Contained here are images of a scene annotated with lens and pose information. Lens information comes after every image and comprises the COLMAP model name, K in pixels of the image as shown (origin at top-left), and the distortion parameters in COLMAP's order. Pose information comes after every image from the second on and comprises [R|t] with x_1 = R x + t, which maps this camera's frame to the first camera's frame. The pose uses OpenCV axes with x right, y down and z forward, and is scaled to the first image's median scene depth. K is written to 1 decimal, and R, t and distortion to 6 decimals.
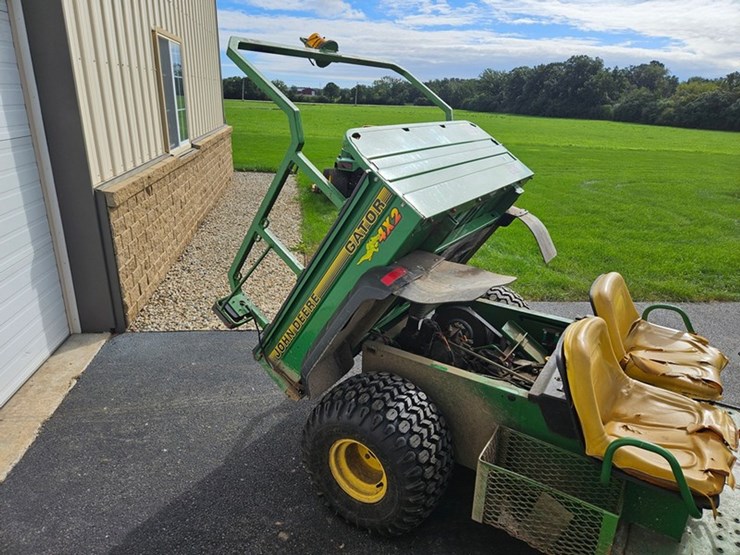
lens RADIAL K [[490.2, 0, 375.6], [0, 490.2, 284.0], [0, 0, 1]] dist [0.067353, -0.052300]
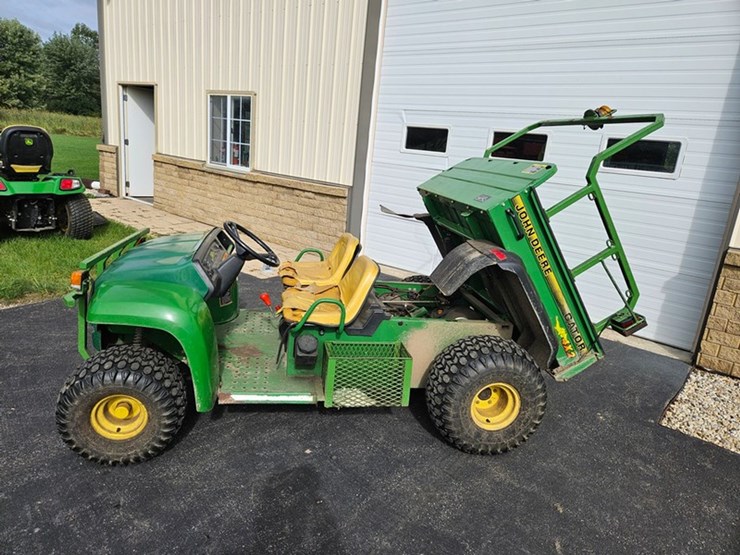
lens RADIAL K [[488.9, 0, 362.1], [0, 488.9, 275.1], [0, 0, 1]] dist [0.061465, -0.046659]
pose [[-0.741779, 0.068534, -0.667134, 0.646866], [-0.346304, 0.812737, 0.468543, -0.274274], [0.574315, 0.578586, -0.579137, 0.846718]]
